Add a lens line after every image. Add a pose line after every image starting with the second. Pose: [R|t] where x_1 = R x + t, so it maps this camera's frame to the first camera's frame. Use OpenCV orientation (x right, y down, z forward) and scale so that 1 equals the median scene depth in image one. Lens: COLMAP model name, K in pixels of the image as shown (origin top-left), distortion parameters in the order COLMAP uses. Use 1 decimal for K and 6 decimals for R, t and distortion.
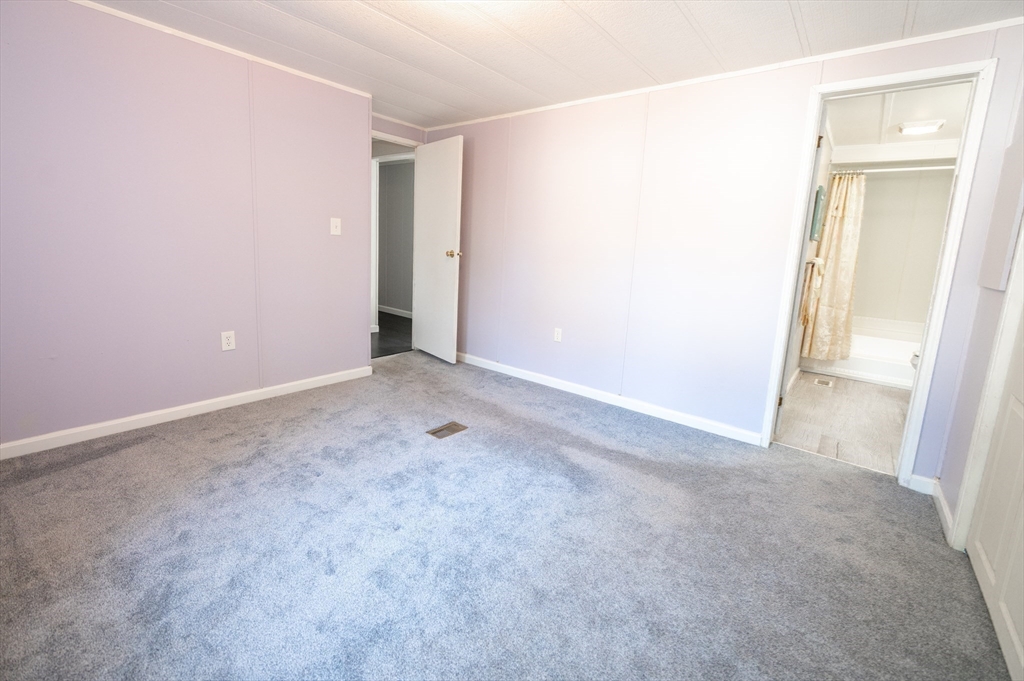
lens RADIAL K [[415.4, 0, 516.4], [0, 415.4, 336.0], [0, 0, 1]] dist [-0.003214, -0.000617]
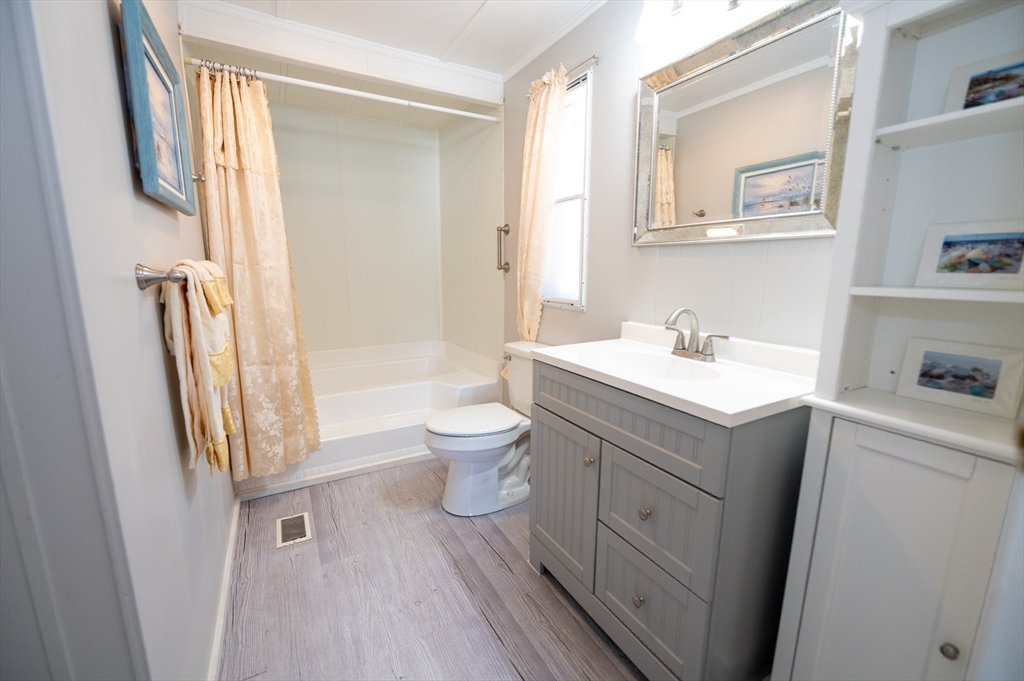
lens RADIAL K [[415.4, 0, 511.8], [0, 415.4, 336.0], [0, 0, 1]] dist [-0.003214, -0.000617]
pose [[0.359204, -0.177212, 0.916280, 0.438914], [0.185896, 0.975718, 0.115832, -0.105538], [-0.914557, 0.128725, 0.383425, 0.568695]]
